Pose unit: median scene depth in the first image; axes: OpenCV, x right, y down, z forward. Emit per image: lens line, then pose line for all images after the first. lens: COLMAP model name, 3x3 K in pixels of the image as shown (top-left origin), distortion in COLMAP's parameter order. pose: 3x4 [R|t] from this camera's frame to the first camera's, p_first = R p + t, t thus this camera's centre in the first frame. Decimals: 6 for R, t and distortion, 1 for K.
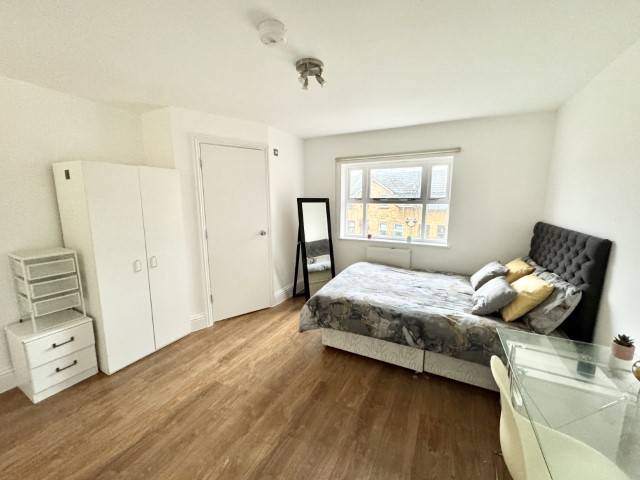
lens RADIAL K [[255.1, 0, 319.8], [0, 255.1, 238.2], [0, 0, 1]] dist [-0.000986, 0.000164]
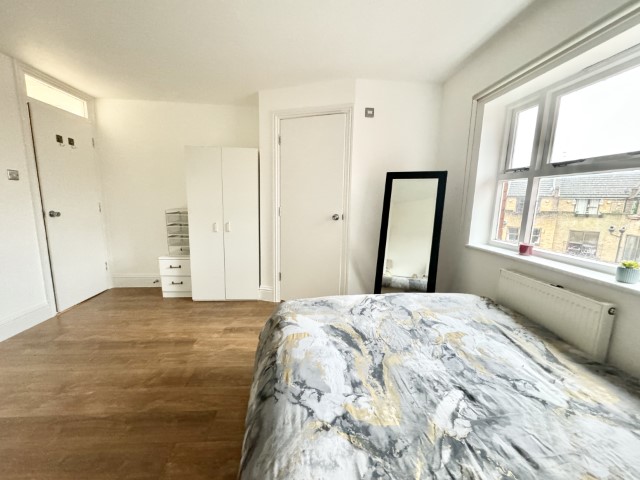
lens RADIAL K [[255.1, 0, 319.8], [0, 255.1, 238.2], [0, 0, 1]] dist [-0.000986, 0.000164]
pose [[0.525330, 0.141598, -0.839034, 0.627230], [-0.152371, 0.985773, 0.070961, -0.007071], [0.837145, 0.090566, 0.539432, 0.748254]]
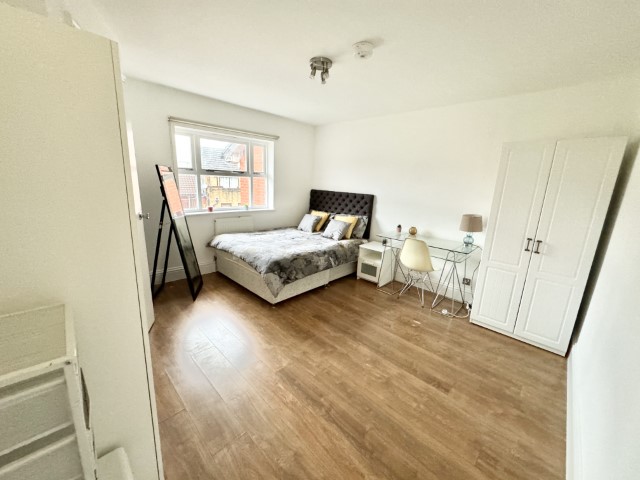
lens RADIAL K [[255.1, 0, 319.8], [0, 255.1, 238.2], [0, 0, 1]] dist [-0.000986, 0.000164]
pose [[0.289952, -0.200295, 0.935847, -1.028234], [0.098411, 0.978911, 0.179021, -0.053468], [-0.951968, 0.040190, 0.303548, 0.507696]]
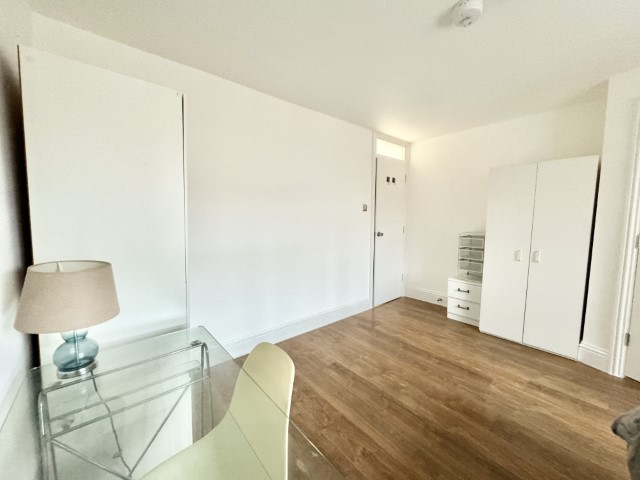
lens RADIAL K [[255.1, 0, 319.8], [0, 255.1, 238.2], [0, 0, 1]] dist [-0.000986, 0.000164]
pose [[-0.386174, 0.079141, -0.919025, 0.611479], [-0.141907, 0.979355, 0.143965, -0.000076], [0.911445, 0.186012, -0.366971, 0.605632]]
